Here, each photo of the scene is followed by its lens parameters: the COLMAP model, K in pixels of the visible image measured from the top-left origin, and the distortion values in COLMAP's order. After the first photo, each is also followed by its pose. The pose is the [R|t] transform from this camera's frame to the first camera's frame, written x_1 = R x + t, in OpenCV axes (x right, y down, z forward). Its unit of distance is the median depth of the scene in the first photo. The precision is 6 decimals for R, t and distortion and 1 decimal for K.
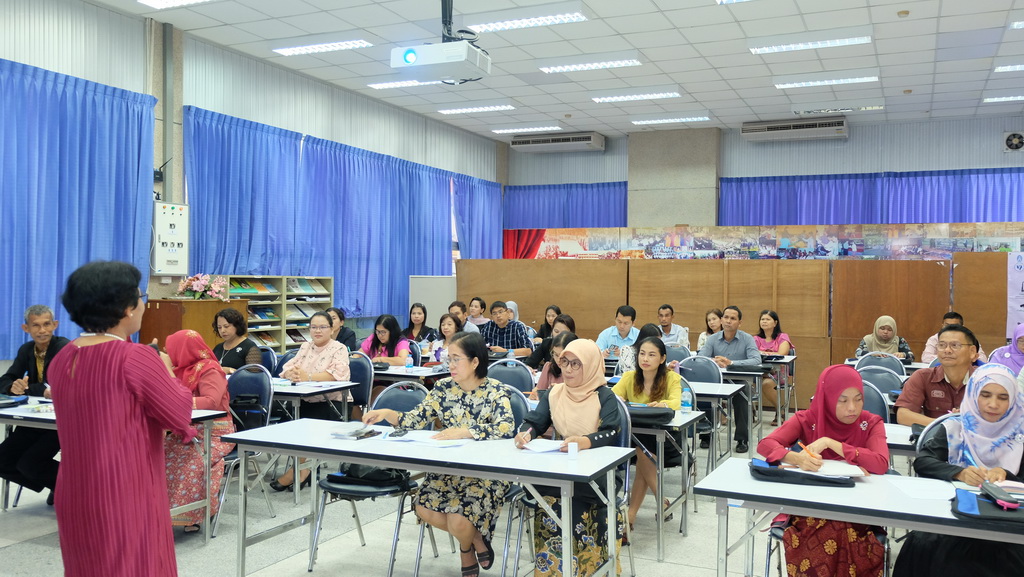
lens RADIAL K [[859.8, 0, 512.0], [0, 859.8, 288.5], [0, 0, 1]] dist [0.031984, 0.009093]
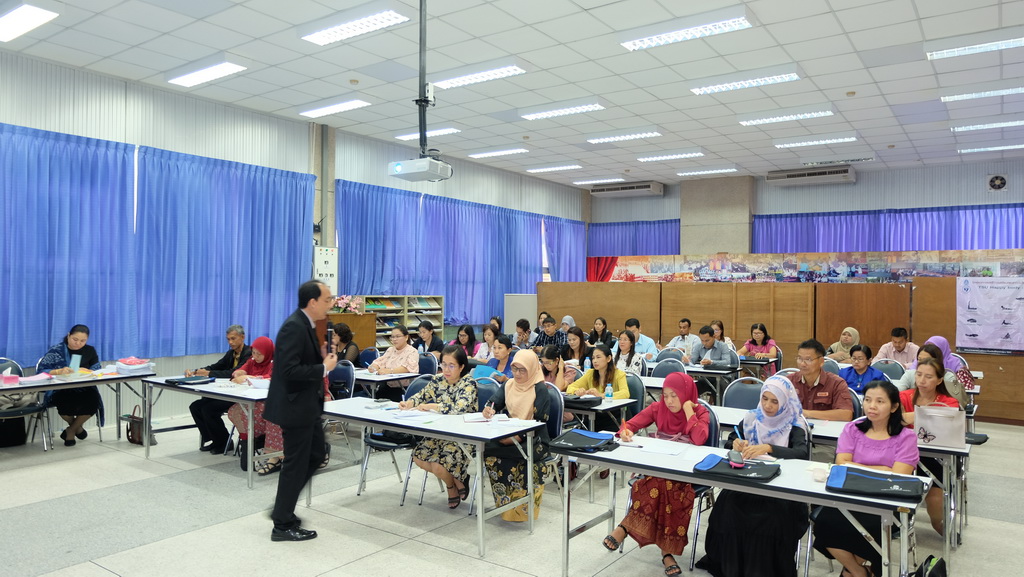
lens RADIAL K [[697.6, 0, 525.6], [0, 697.6, 288.7], [0, 0, 1]] dist [-0.053398, 0.063754]
pose [[0.983330, -0.002126, -0.181817, 0.113891], [0.000252, 0.999947, -0.010329, -0.012085], [0.181829, 0.010111, 0.983278, -0.067594]]
